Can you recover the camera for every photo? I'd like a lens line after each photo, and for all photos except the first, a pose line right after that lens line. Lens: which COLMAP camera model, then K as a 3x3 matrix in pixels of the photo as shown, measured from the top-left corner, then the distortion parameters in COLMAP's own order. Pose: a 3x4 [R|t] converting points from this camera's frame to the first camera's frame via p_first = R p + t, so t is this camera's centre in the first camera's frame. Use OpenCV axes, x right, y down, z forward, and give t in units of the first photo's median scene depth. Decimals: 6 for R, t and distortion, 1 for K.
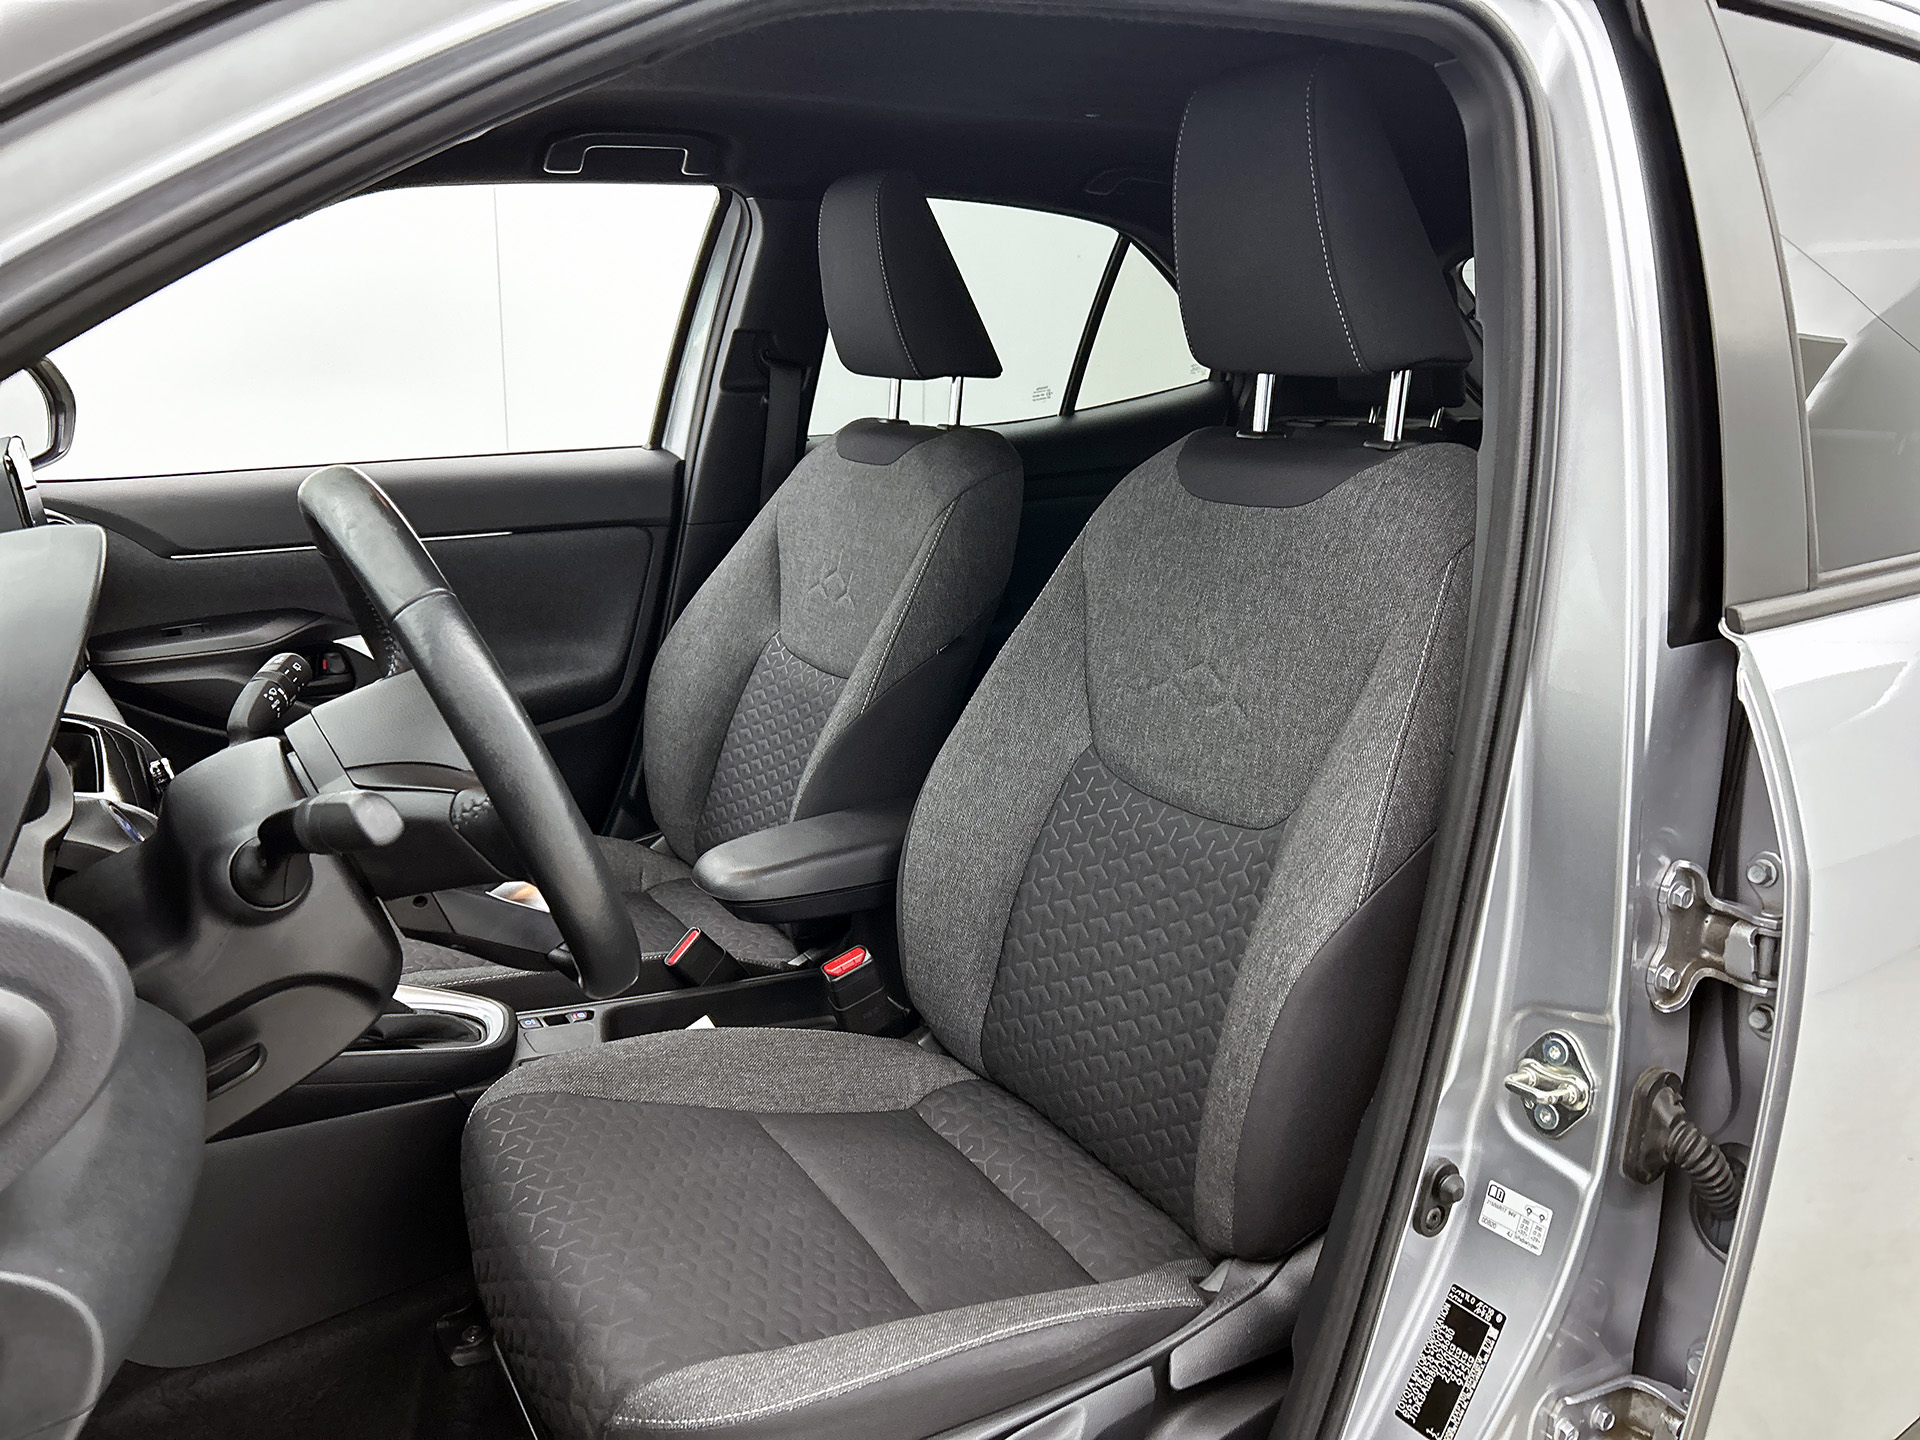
lens RADIAL K [[1457.9, 0, 953.1], [0, 1457.9, 723.3], [0, 0, 1]] dist [0.051551, -0.073209]
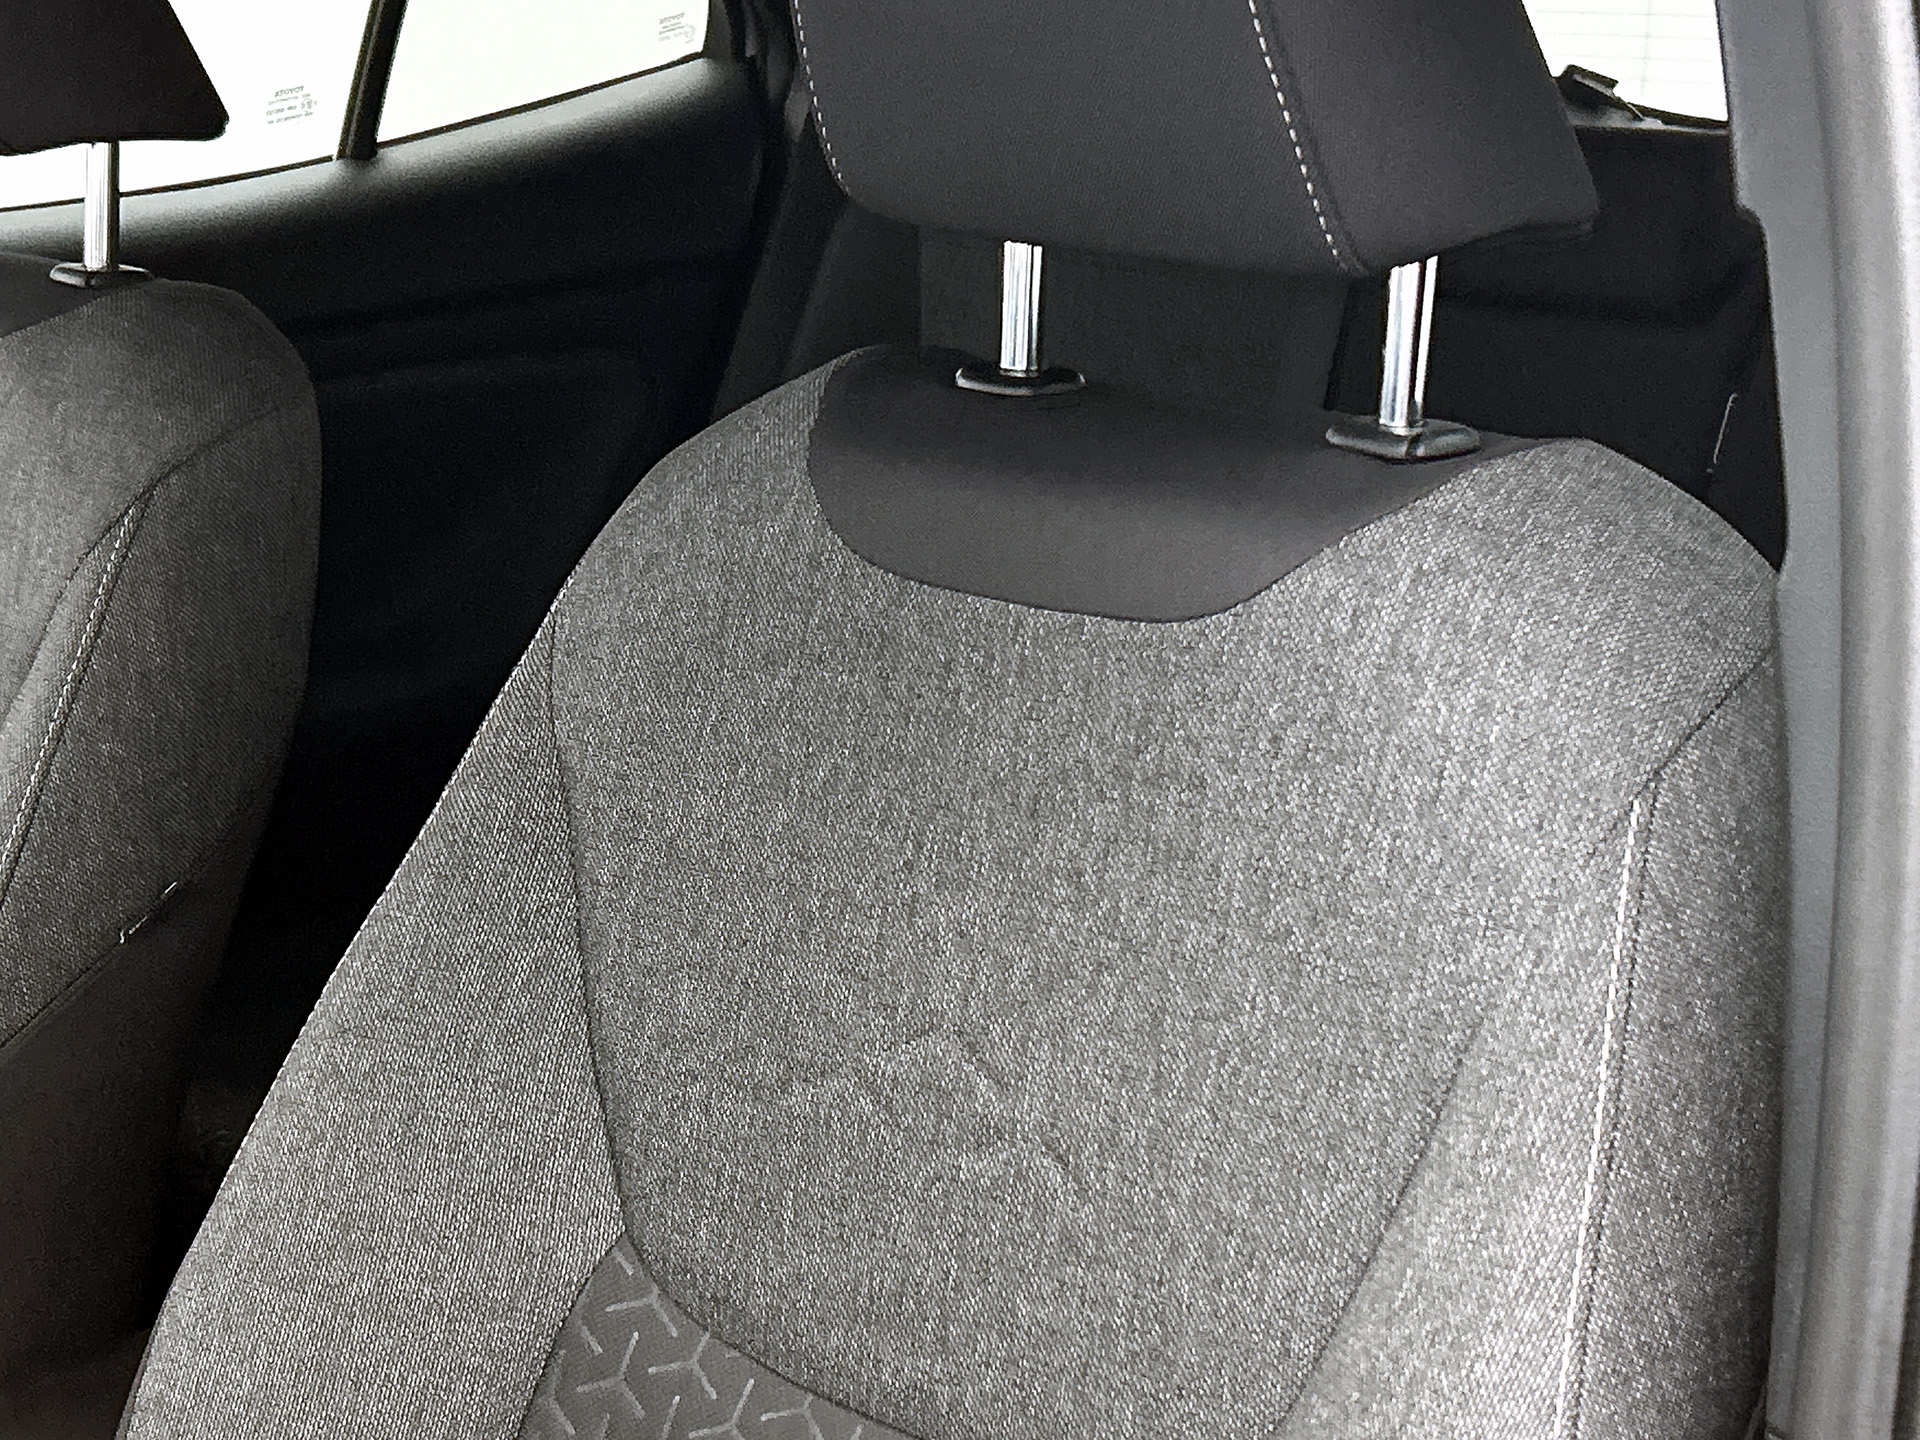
lens RADIAL K [[3251.0, 0, 965.4], [0, 3251.0, 718.5], [0, 0, 1]] dist [0.243037, 0.000000]
pose [[0.956734, -0.074748, 0.281199, -0.047014], [0.069239, 0.997164, 0.029489, -0.142858], [-0.282606, -0.008743, 0.959196, 0.212424]]
